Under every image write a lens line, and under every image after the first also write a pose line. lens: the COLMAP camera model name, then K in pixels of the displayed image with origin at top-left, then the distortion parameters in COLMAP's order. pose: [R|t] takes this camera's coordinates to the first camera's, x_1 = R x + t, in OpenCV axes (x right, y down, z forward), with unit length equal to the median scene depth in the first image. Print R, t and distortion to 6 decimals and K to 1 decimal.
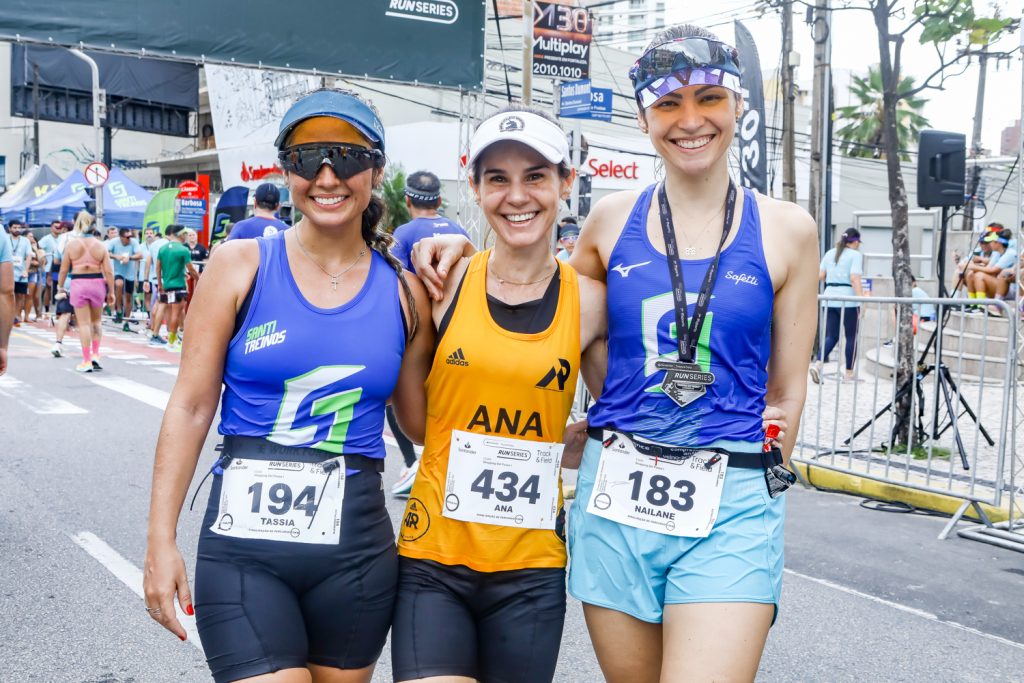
lens RADIAL K [[1293.9, 0, 510.3], [0, 1293.9, 345.3], [0, 0, 1]] dist [-0.000024, -0.013256]
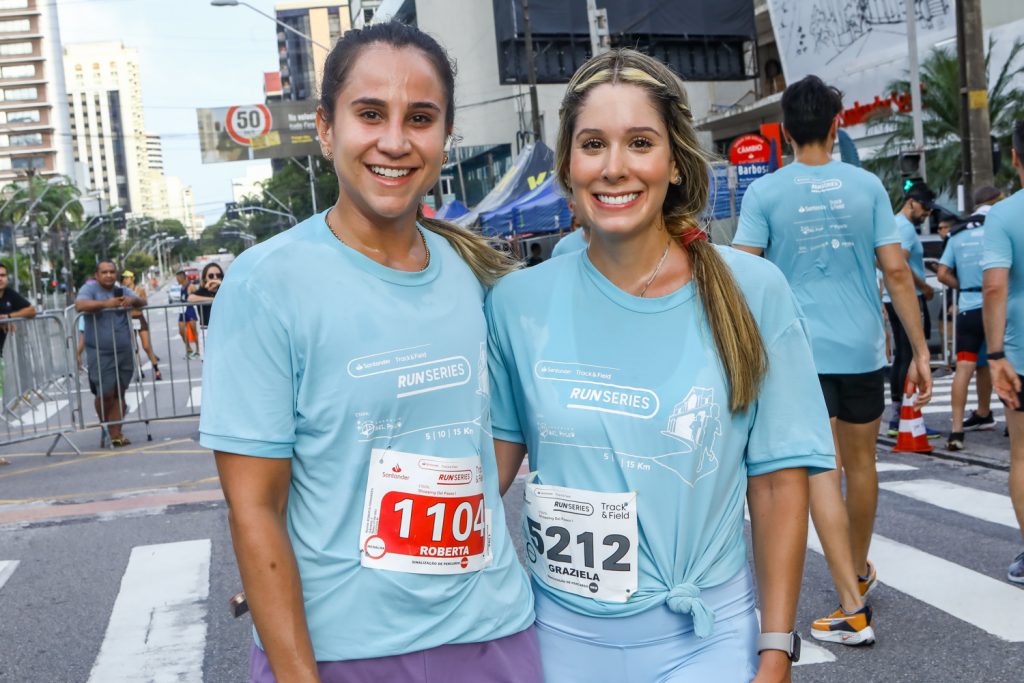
lens RADIAL K [[1753.1, 0, 512.0], [0, 1753.1, 341.5], [0, 0, 1]] dist [0.007823, -0.065481]
pose [[0.920556, -0.088459, -0.380462, -0.059083], [0.084775, 0.996049, -0.026465, -0.022594], [0.381300, -0.007892, 0.924418, 0.256408]]
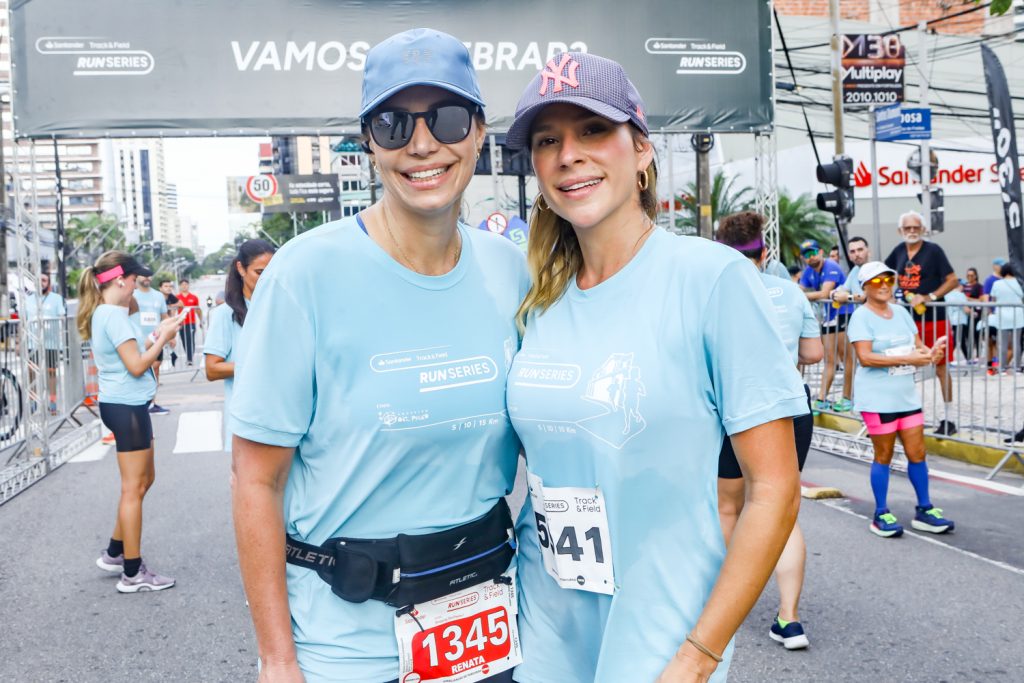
lens RADIAL K [[1310.2, 0, 512.0], [0, 1310.2, 341.5], [0, 0, 1]] dist [0.005133, -0.028153]
pose [[0.944689, -0.051473, -0.323902, 0.063172], [0.043987, 0.998570, -0.030397, 0.002073], [0.325003, 0.014468, 0.945602, -0.057893]]
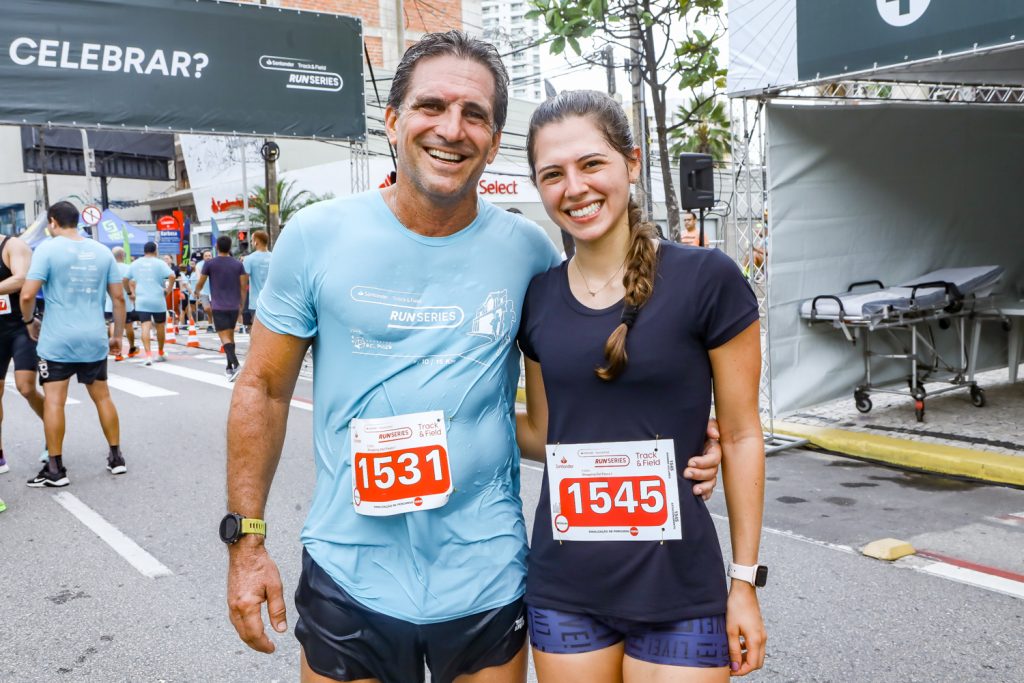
lens RADIAL K [[998.1, 0, 512.0], [0, 998.1, 341.5], [0, 0, 1]] dist [-0.006137, -0.005860]
pose [[0.995187, -0.068460, 0.070112, 0.022401], [0.067163, 0.997527, 0.020700, -0.000666], [-0.071356, -0.015892, 0.997324, -0.020107]]
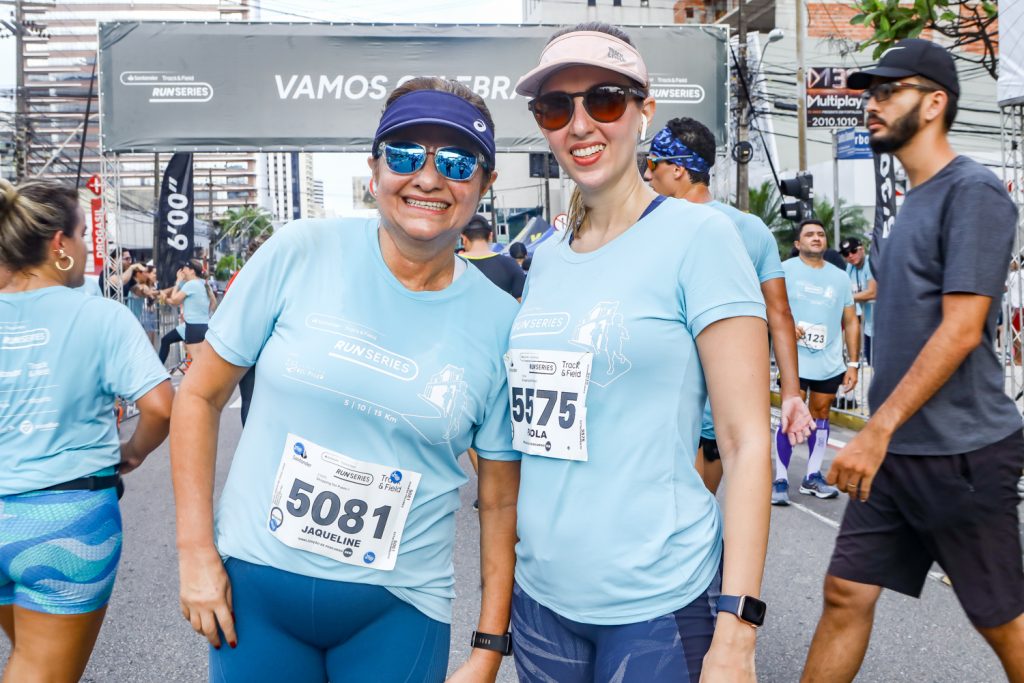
lens RADIAL K [[1186.9, 0, 512.0], [0, 1186.9, 341.5], [0, 0, 1]] dist [-0.014534, 0.050979]
pose [[0.911999, -0.023412, -0.409525, 0.140164], [0.016130, 0.999645, -0.021228, 0.007570], [0.409876, 0.012755, 0.912052, -0.086844]]
